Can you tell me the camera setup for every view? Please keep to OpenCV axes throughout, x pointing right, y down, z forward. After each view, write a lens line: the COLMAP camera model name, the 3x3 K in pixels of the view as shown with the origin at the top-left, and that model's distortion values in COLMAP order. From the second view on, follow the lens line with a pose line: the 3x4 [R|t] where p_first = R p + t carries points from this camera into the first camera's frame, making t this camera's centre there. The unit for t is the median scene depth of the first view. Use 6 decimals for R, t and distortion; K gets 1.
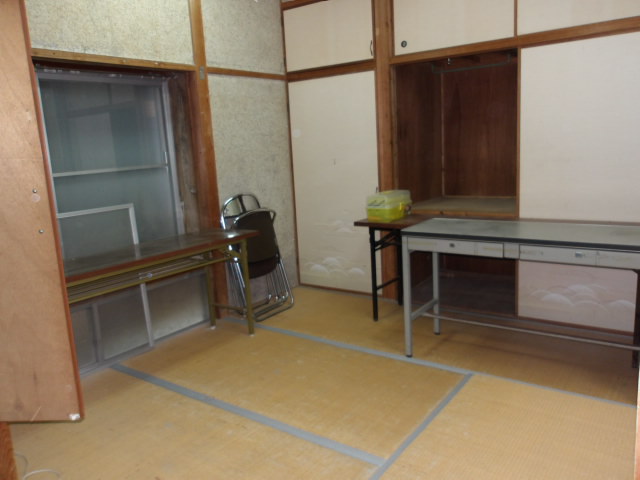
lens RADIAL K [[521.2, 0, 318.1], [0, 521.2, 239.7], [0, 0, 1]] dist [-0.019479, 0.009691]
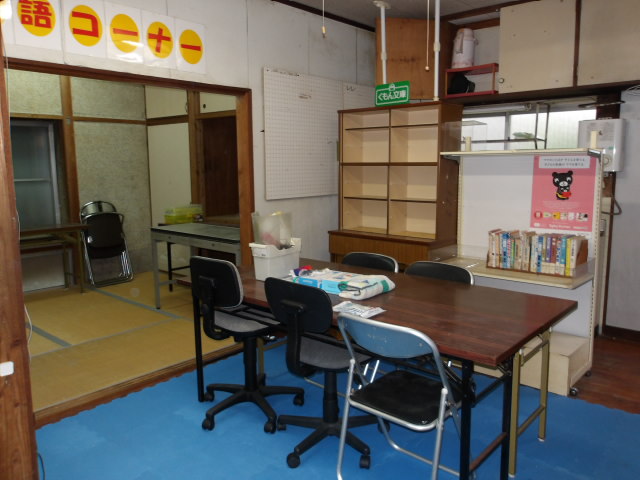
lens RADIAL K [[521.2, 0, 322.1], [0, 521.2, 239.5], [0, 0, 1]] dist [-0.019479, 0.009691]
pose [[0.994725, 0.063567, -0.080512, 0.621316], [-0.066237, 0.997324, -0.030937, 0.024652], [0.078330, 0.036107, 0.996273, -0.421397]]
